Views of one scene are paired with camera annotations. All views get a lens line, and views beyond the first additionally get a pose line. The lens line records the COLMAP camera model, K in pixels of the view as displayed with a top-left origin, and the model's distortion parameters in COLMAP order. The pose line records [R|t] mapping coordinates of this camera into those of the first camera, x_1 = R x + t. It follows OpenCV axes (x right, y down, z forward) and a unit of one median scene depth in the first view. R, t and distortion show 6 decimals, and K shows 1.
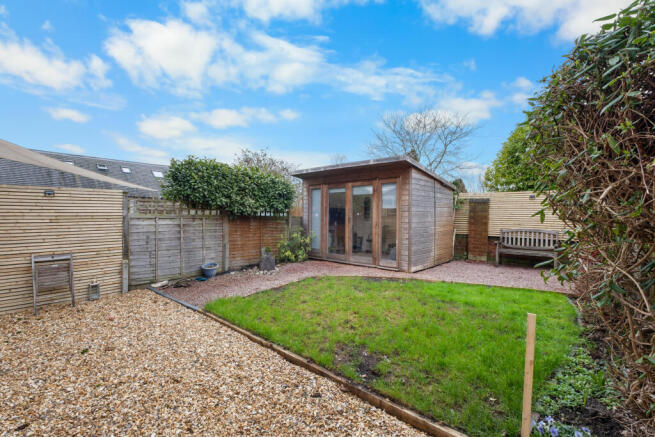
lens RADIAL K [[296.2, 0, 327.5], [0, 296.2, 218.5], [0, 0, 1]] dist [-0.000264, -0.000024]
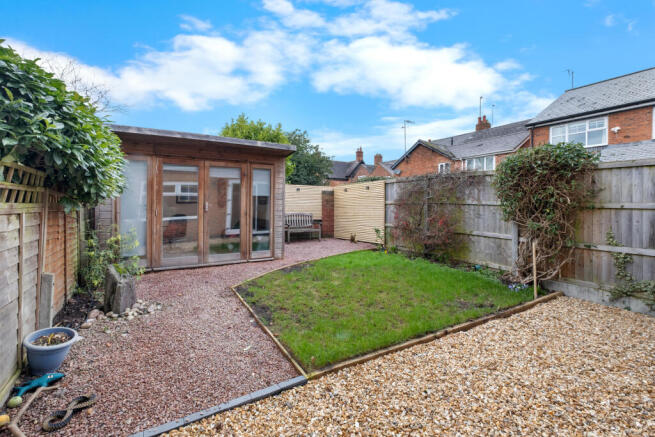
lens RADIAL K [[291.9, 0, 327.7], [0, 291.9, 202.1], [0, 0, 1]] dist [0.000945, 0.000067]
pose [[0.294581, 0.001690, 0.955625, -0.630411], [0.007140, 0.999967, -0.003969, -0.008918], [-0.955600, 0.007992, 0.294559, 0.537237]]
